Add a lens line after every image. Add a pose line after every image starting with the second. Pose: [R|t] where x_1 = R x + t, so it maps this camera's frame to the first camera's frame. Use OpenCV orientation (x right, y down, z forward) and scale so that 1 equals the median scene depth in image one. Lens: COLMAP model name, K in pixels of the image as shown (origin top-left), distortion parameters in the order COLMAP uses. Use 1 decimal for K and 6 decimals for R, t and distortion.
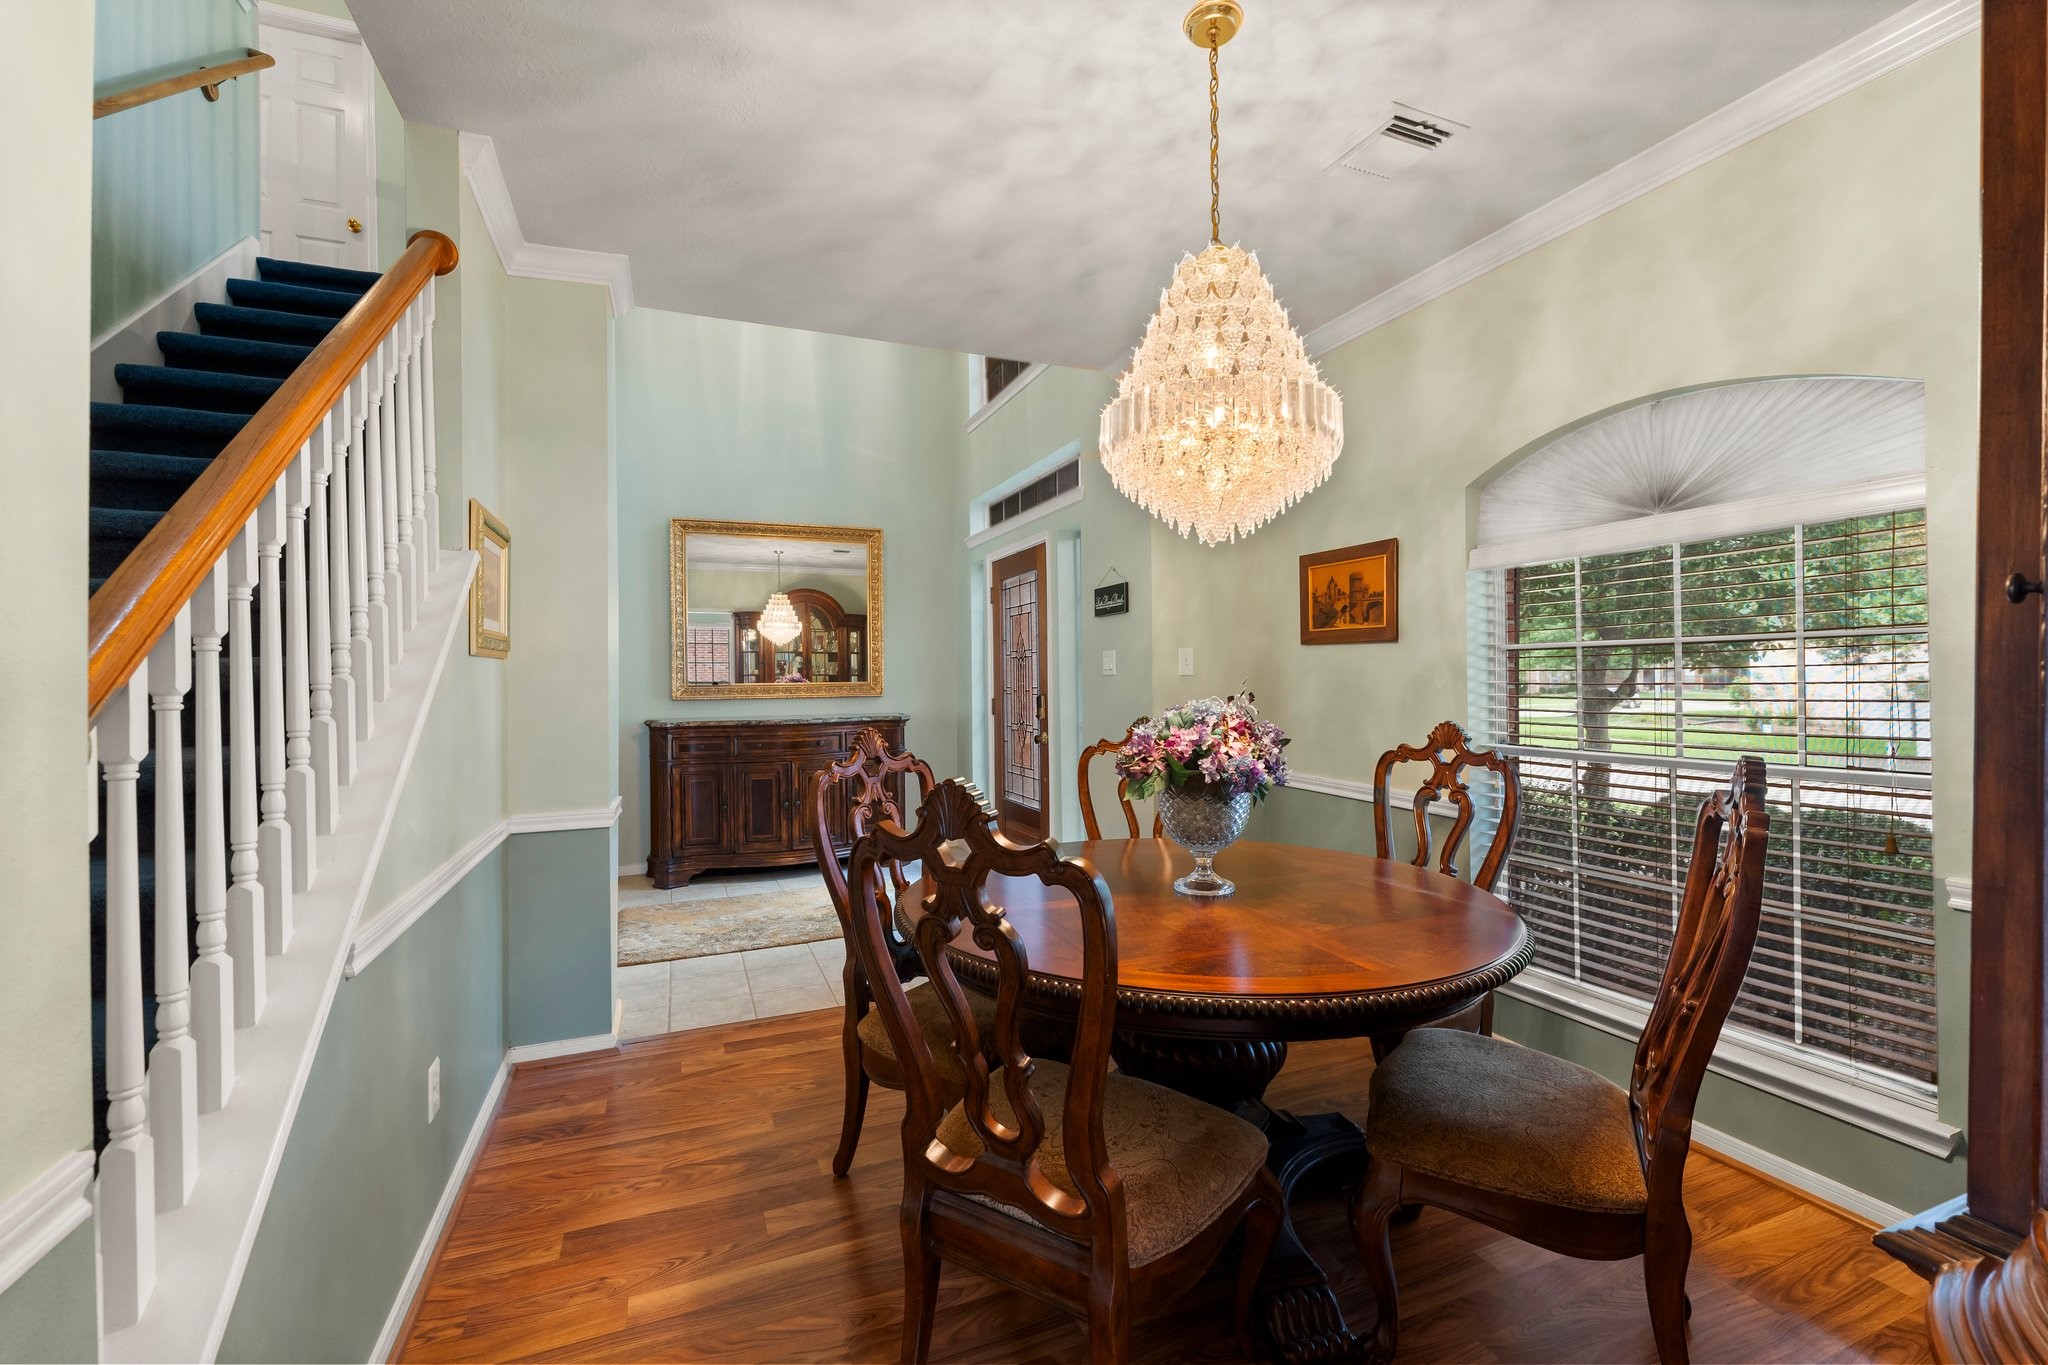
lens RADIAL K [[842.1, 0, 1024.0], [0, 842.1, 682.5], [0, 0, 1]] dist [-0.001120, -0.000022]
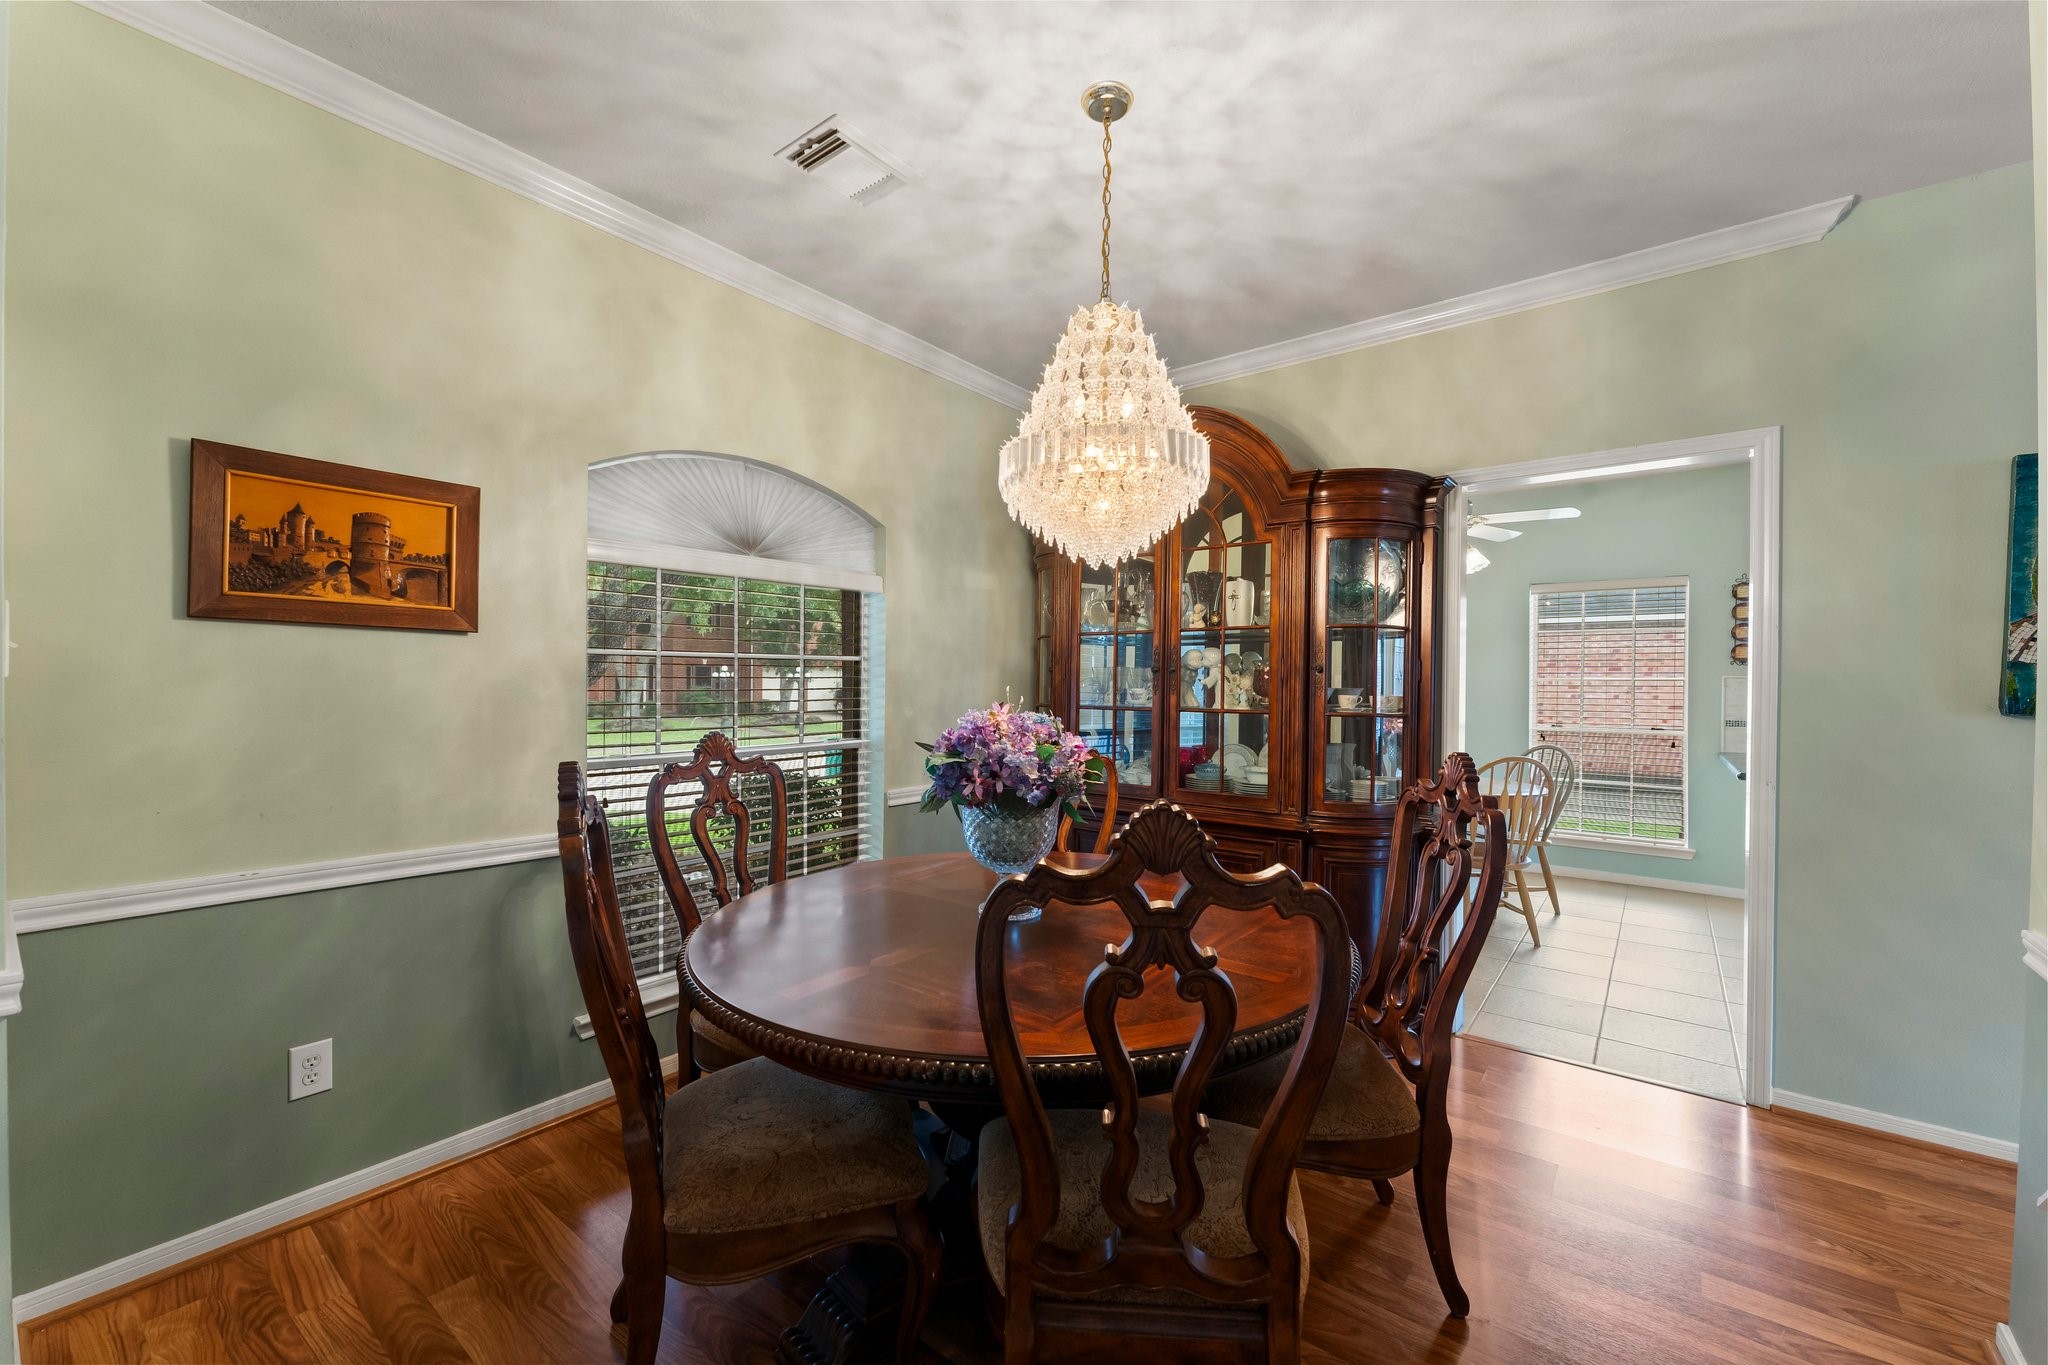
lens RADIAL K [[828.6, 0, 1025.3], [0, 828.6, 688.8], [0, 0, 1]] dist [0.000097, 0.000274]
pose [[-0.499083, -0.000839, 0.866554, -0.475165], [0.005197, 0.999979, 0.003961, -0.003657], [-0.866538, 0.006481, -0.499068, 1.152609]]
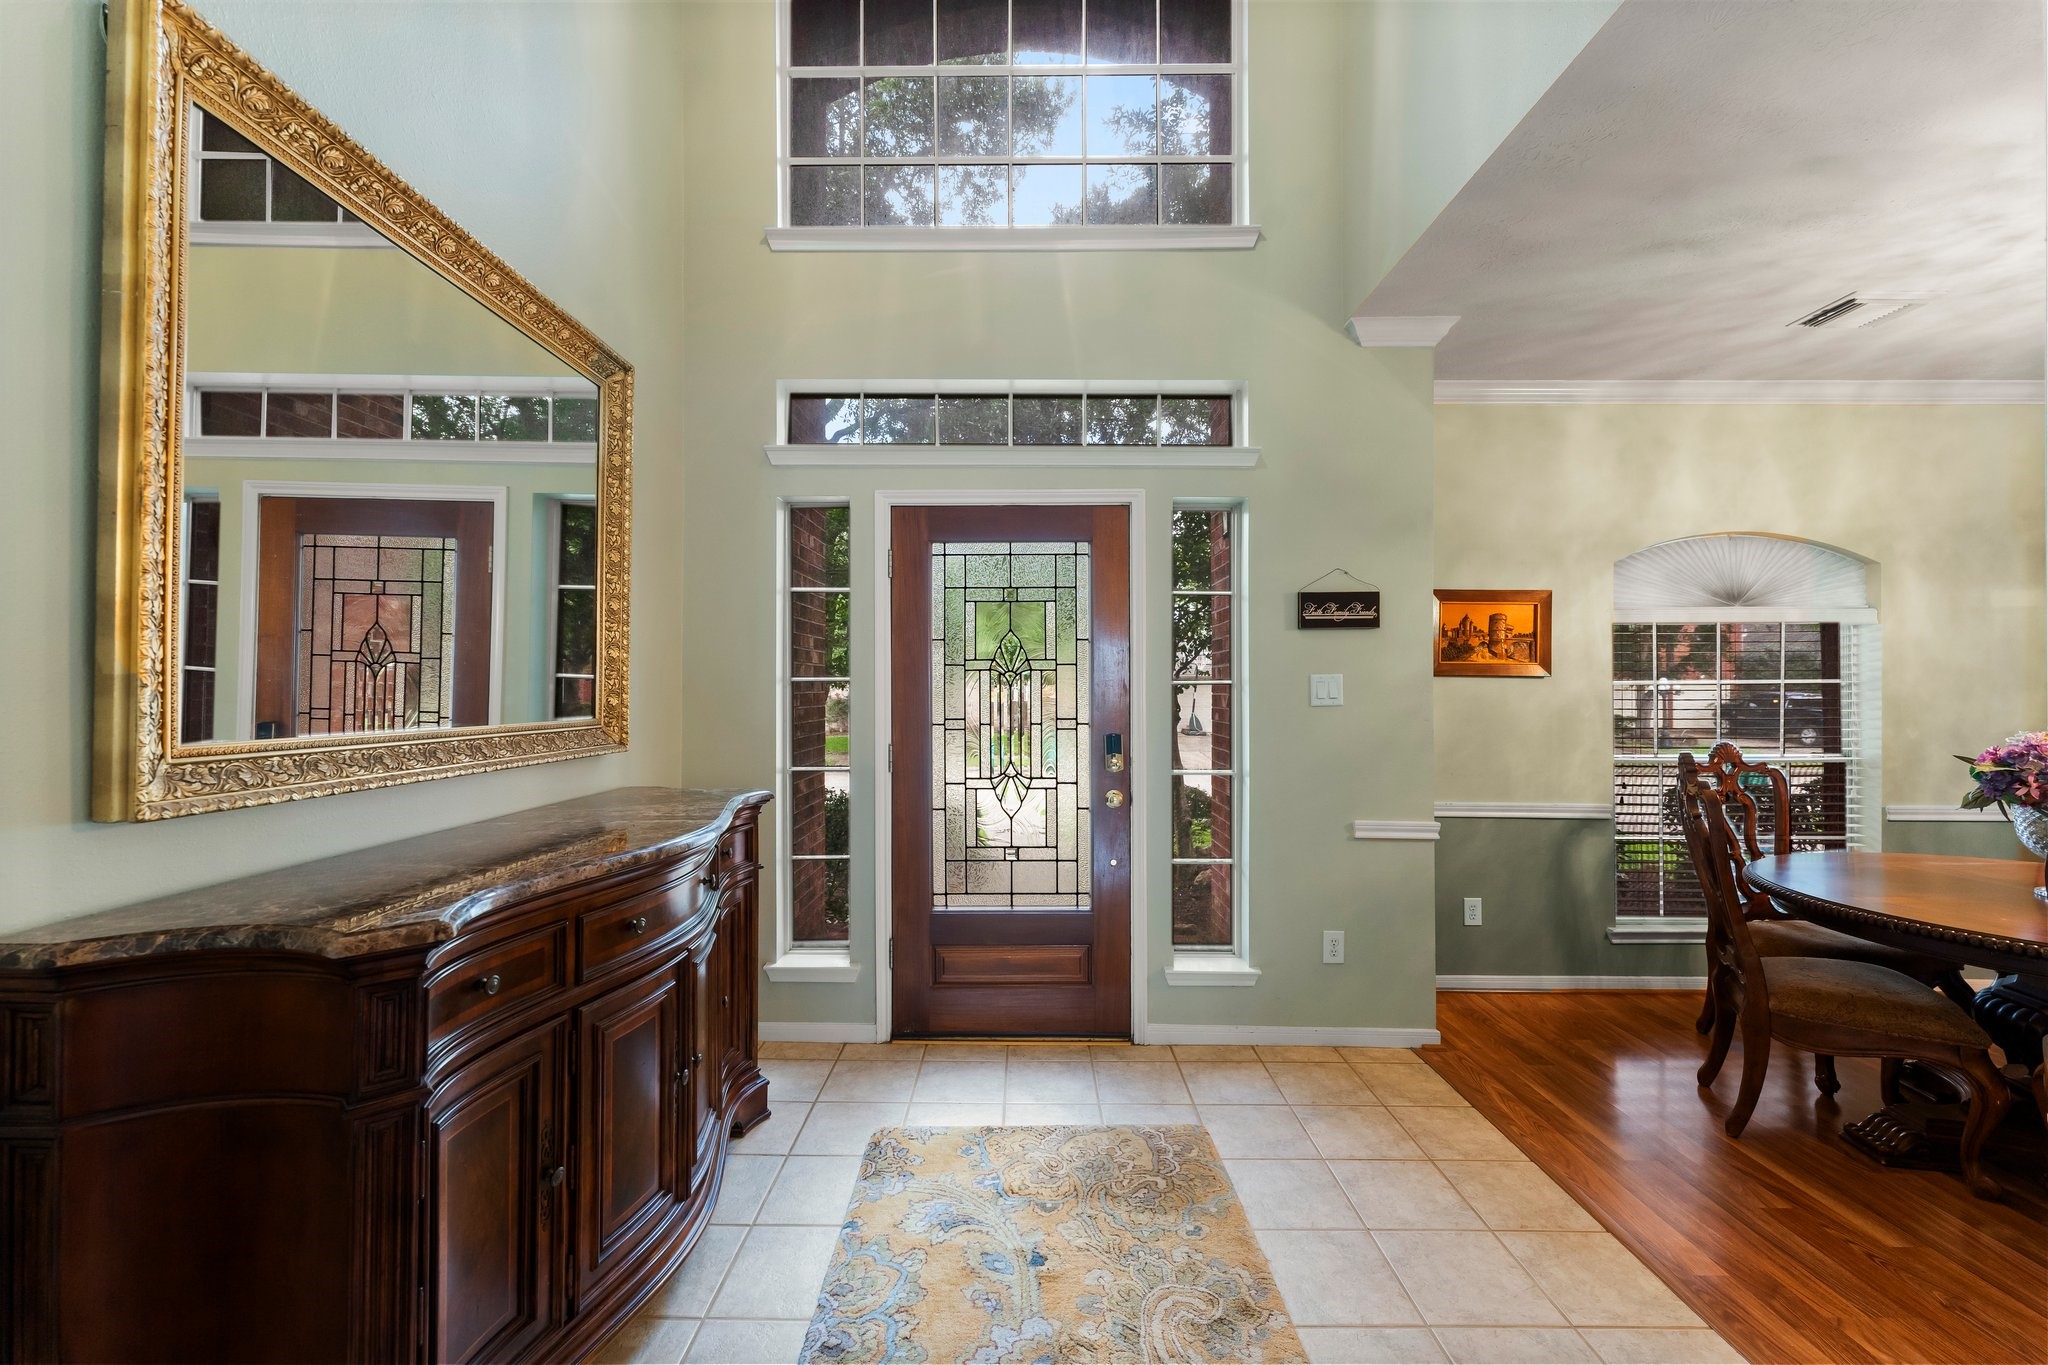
lens RADIAL K [[819.3, 0, 1021.5], [0, 819.3, 686.4], [0, 0, 1]] dist [0.001285, 0.000023]
pose [[0.387995, 0.017216, 0.921501, -1.100281], [0.003728, 0.999788, -0.020248, -0.019045], [-0.921654, 0.011291, 0.387849, 1.504078]]
